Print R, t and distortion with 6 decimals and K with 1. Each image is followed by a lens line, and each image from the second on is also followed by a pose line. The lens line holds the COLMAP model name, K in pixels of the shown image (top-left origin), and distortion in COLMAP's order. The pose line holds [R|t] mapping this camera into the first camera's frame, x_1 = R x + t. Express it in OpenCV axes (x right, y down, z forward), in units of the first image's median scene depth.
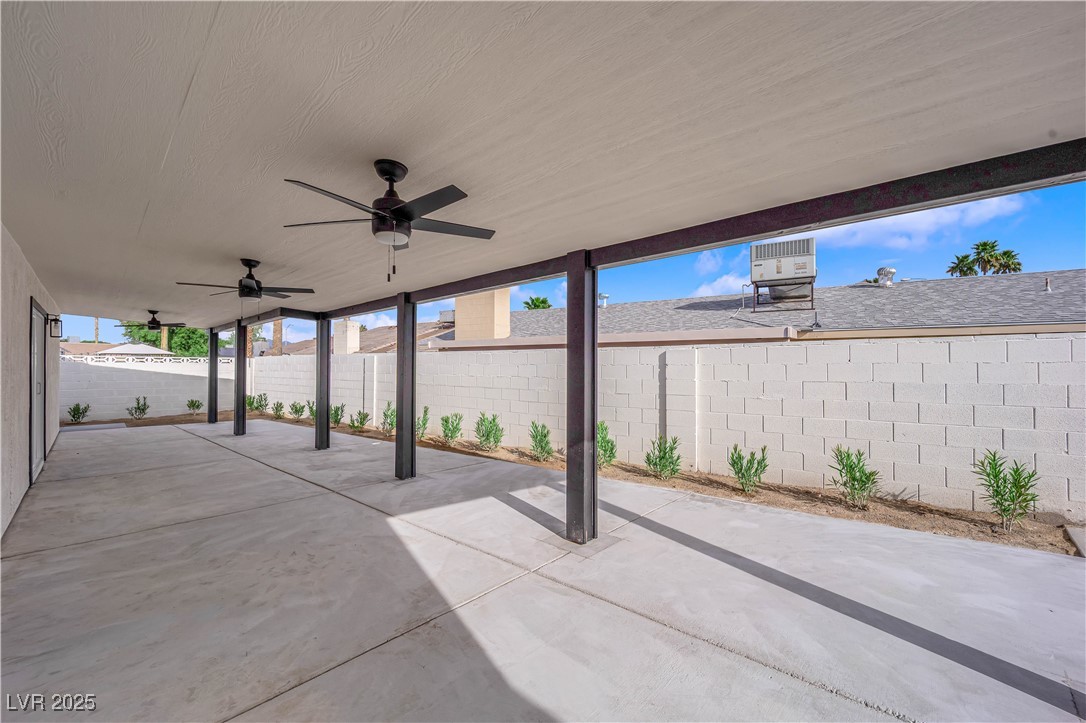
lens RADIAL K [[437.5, 0, 542.4], [0, 437.5, 359.9], [0, 0, 1]] dist [-0.020321, -0.001131]
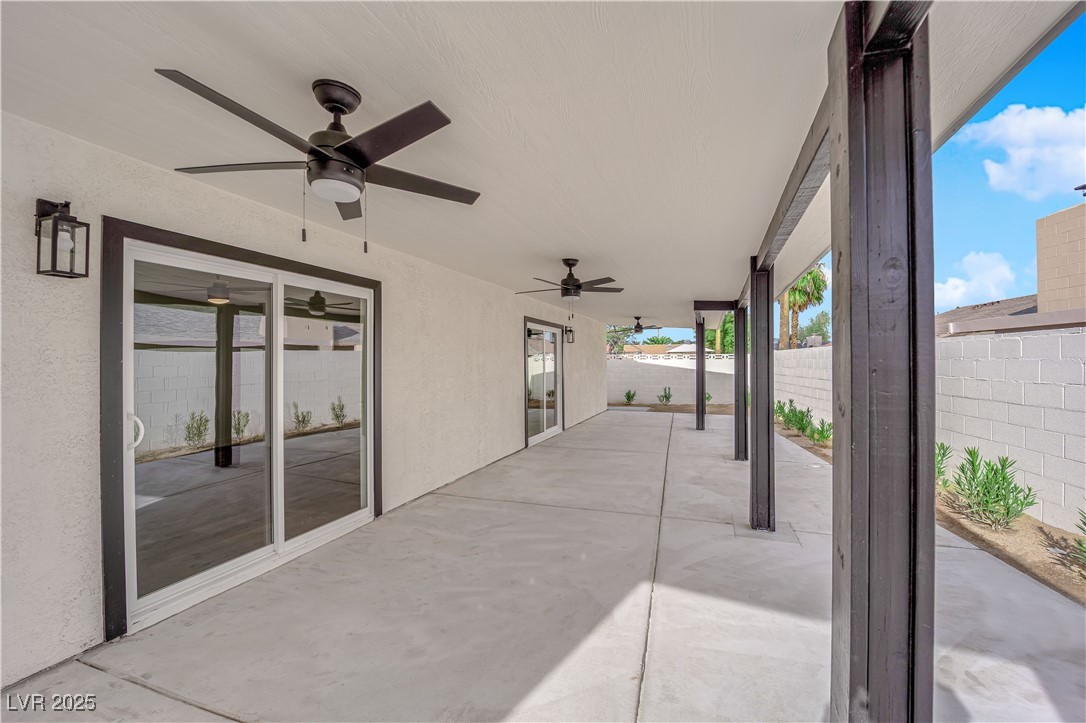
lens RADIAL K [[437.5, 0, 542.4], [0, 437.5, 359.9], [0, 0, 1]] dist [-0.020321, -0.001131]
pose [[0.402159, -0.007598, -0.915538, 0.216485], [0.019612, 0.999808, 0.000317, 0.000172], [0.915360, -0.018083, 0.402231, 0.517413]]
